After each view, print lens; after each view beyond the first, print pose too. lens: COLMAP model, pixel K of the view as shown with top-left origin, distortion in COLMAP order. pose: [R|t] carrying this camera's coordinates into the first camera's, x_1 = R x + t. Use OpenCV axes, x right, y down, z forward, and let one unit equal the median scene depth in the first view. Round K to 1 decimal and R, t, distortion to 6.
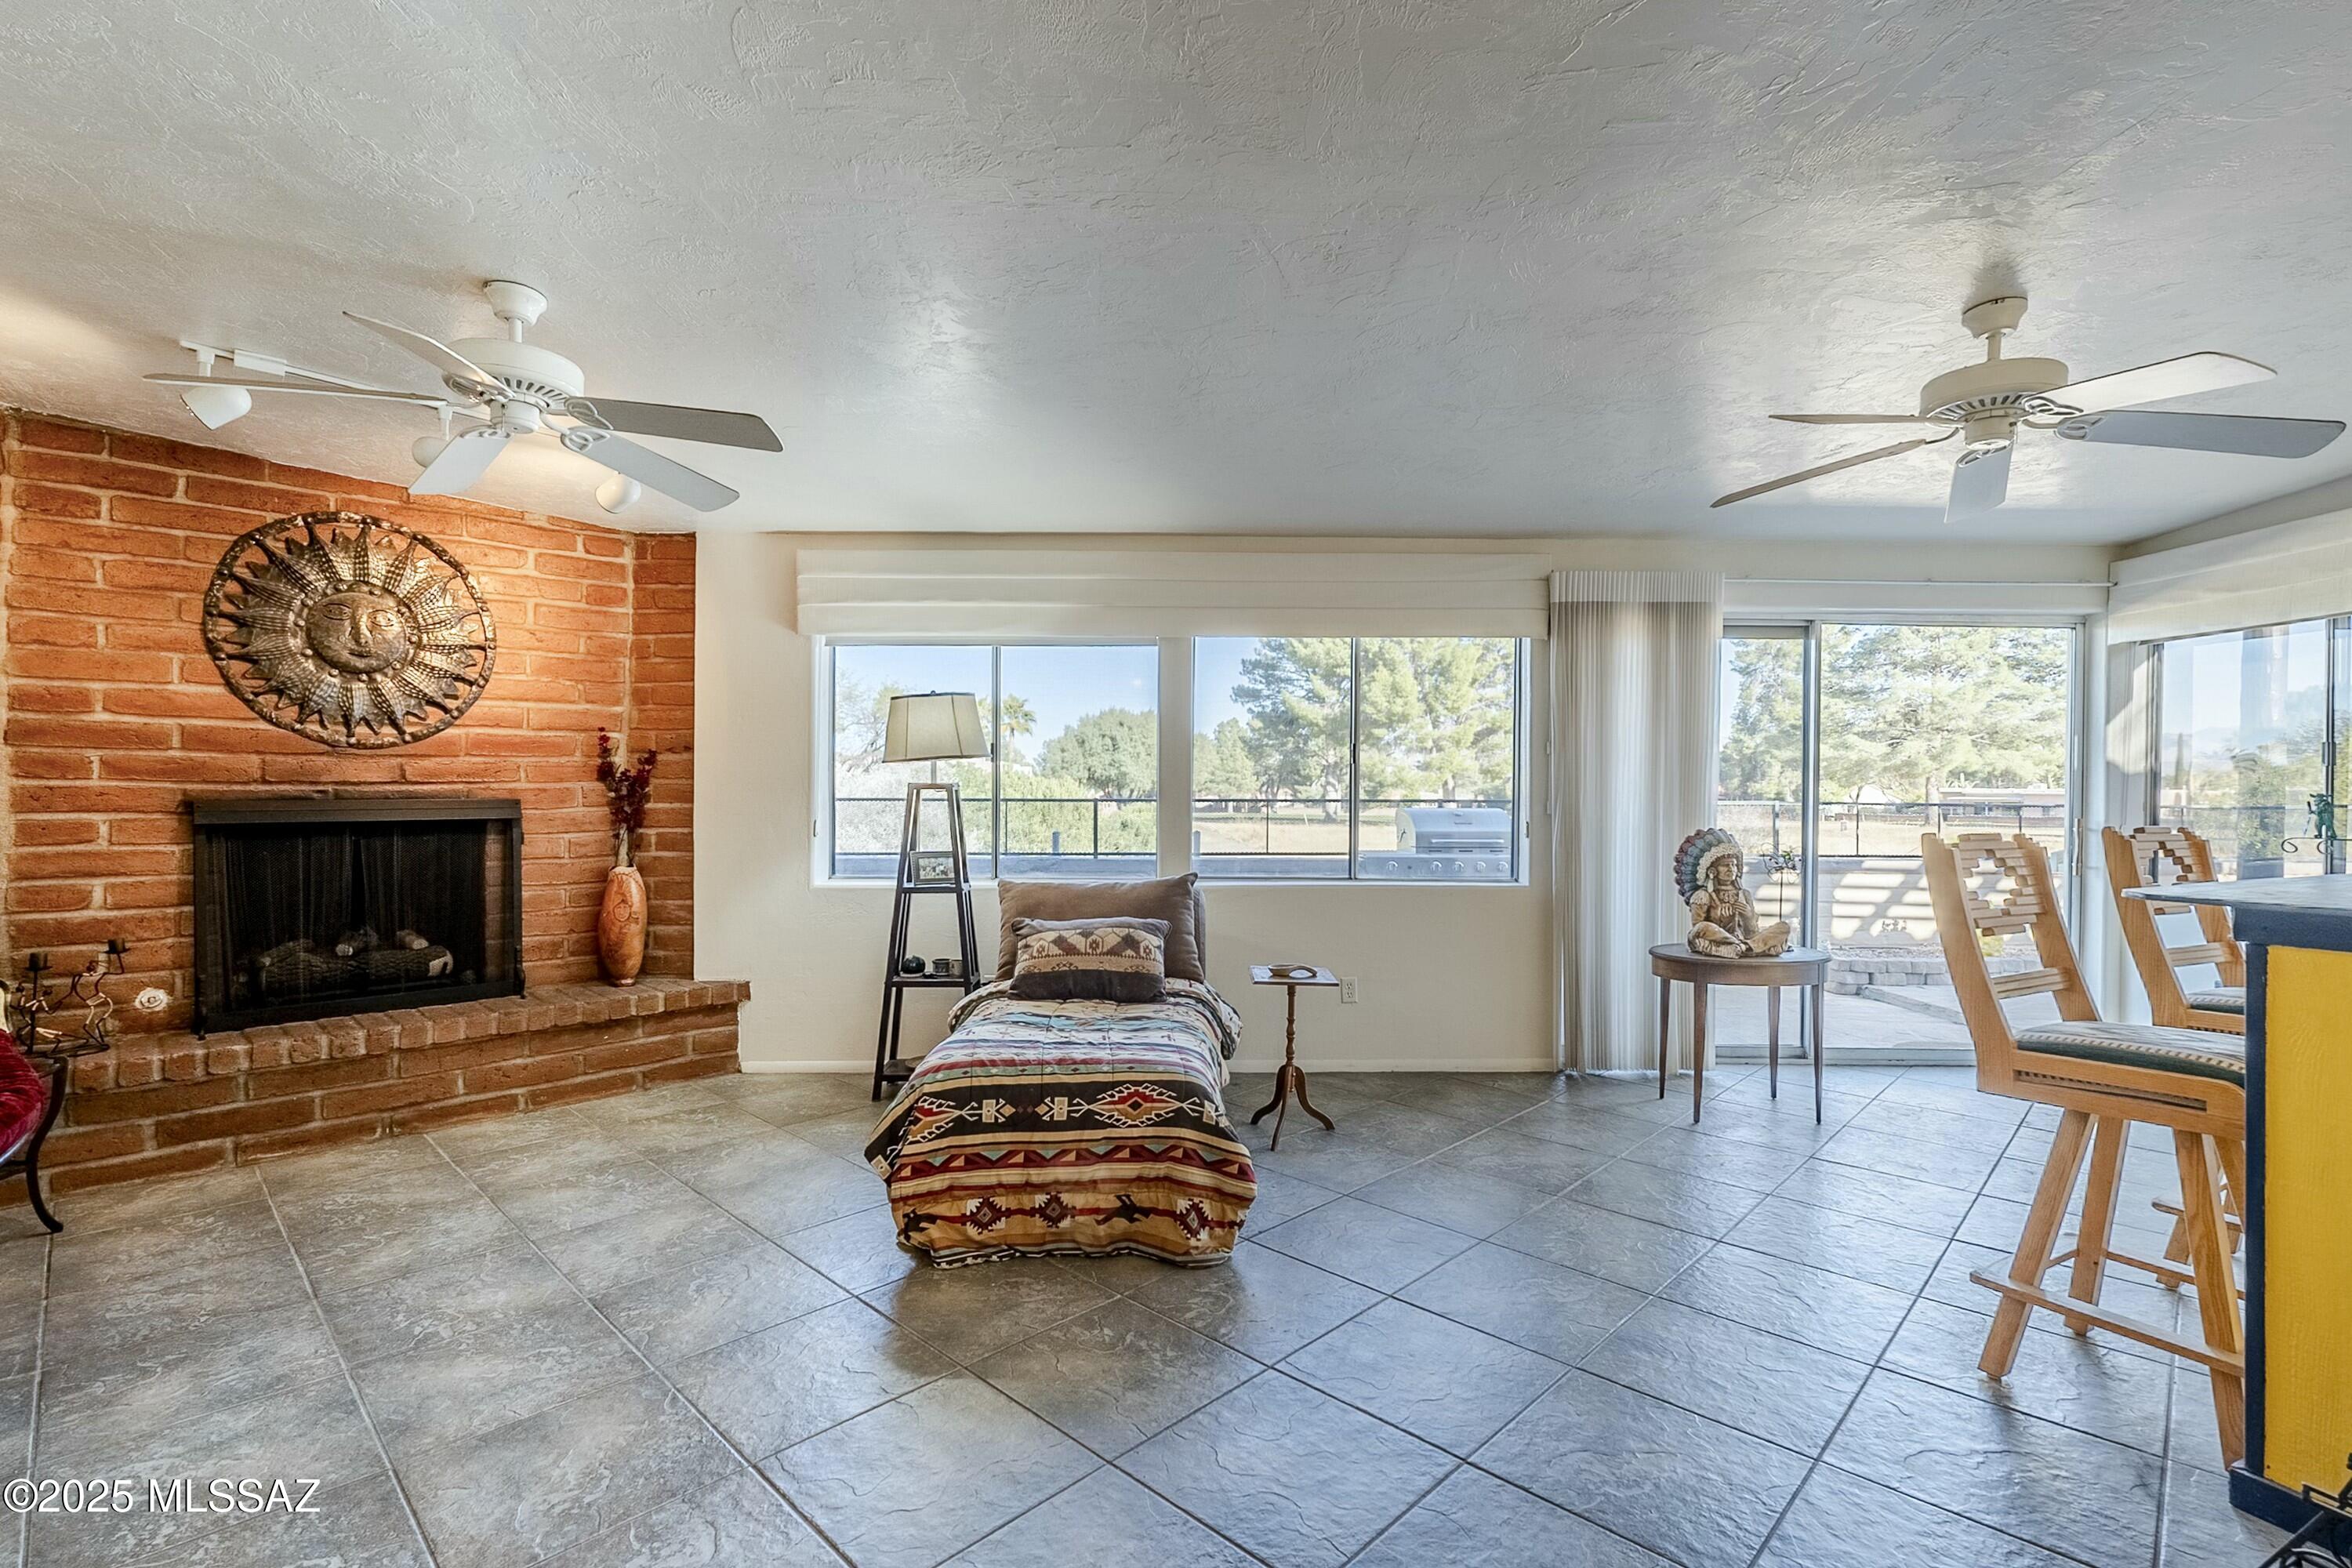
lens RADIAL K [[1057.6, 0, 1176.0], [0, 1057.6, 784.0], [0, 0, 1]] dist [-0.002881, -0.000595]
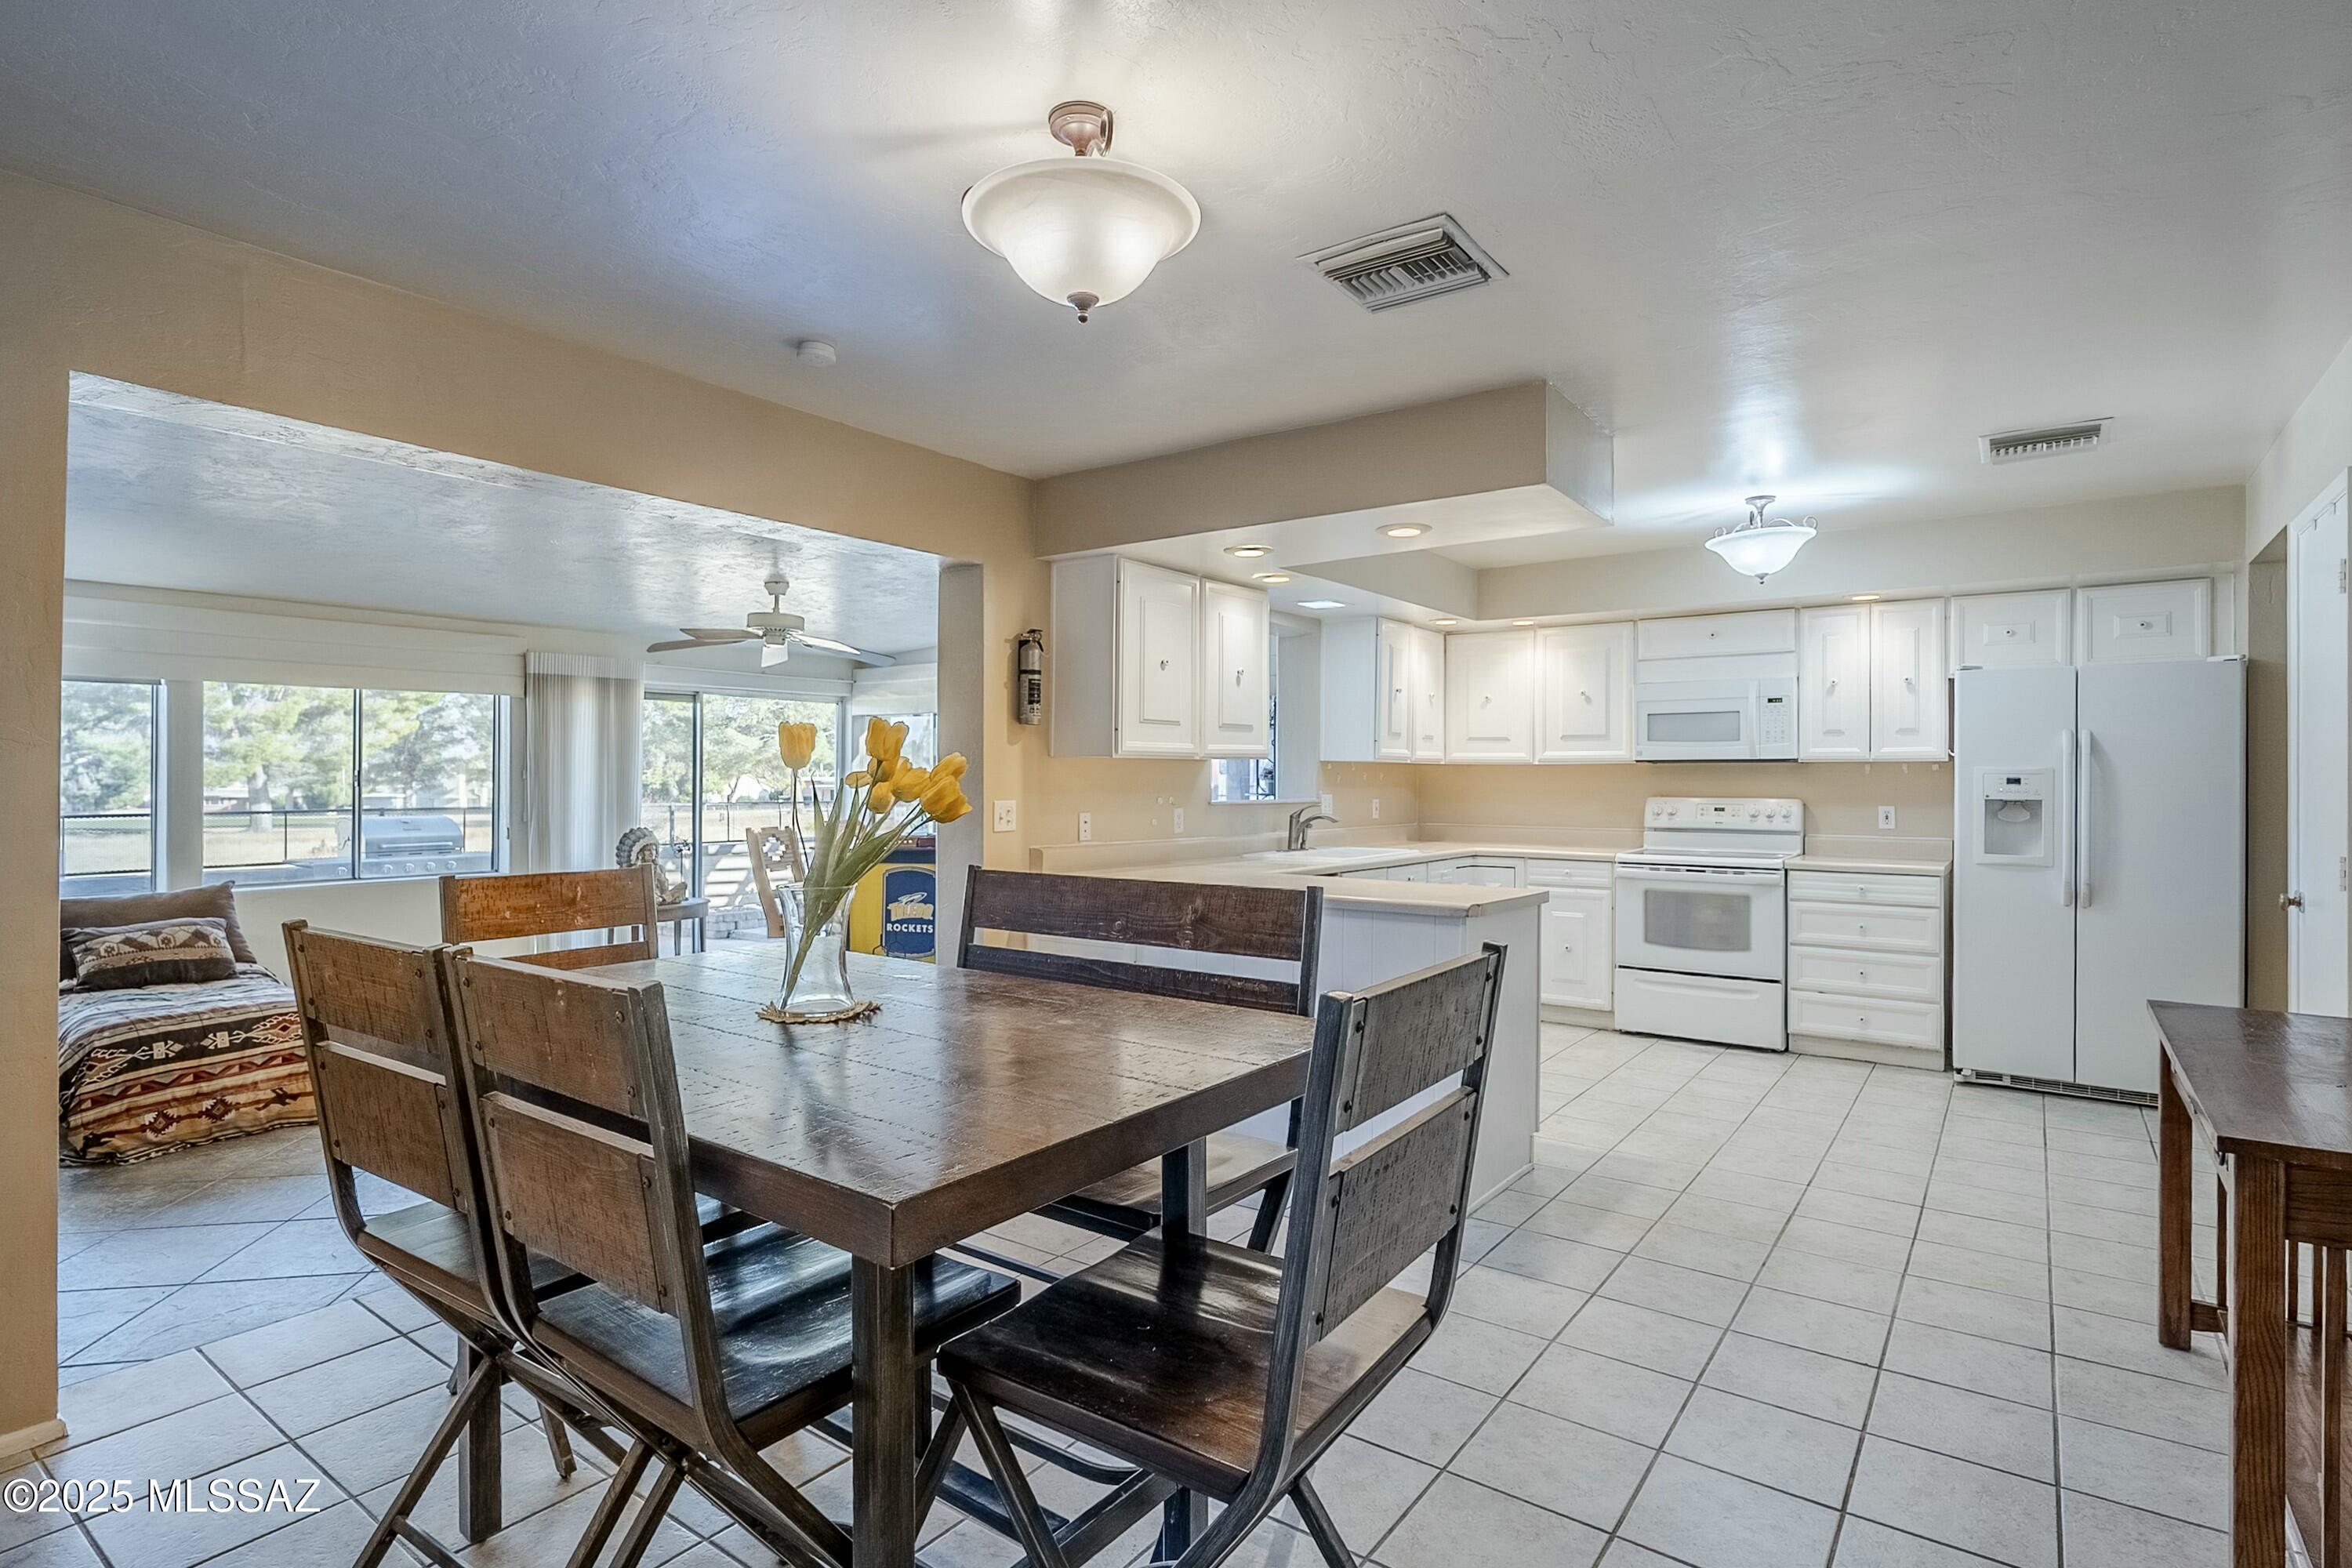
lens RADIAL K [[1162.6, 0, 1176.0], [0, 1162.6, 784.0], [0, 0, 1]] dist [-0.000569, -0.000039]
pose [[0.594348, -0.009580, 0.804151, -0.605343], [0.001768, 0.999942, 0.010606, -0.058168], [-0.804206, -0.004881, 0.594331, -0.991560]]
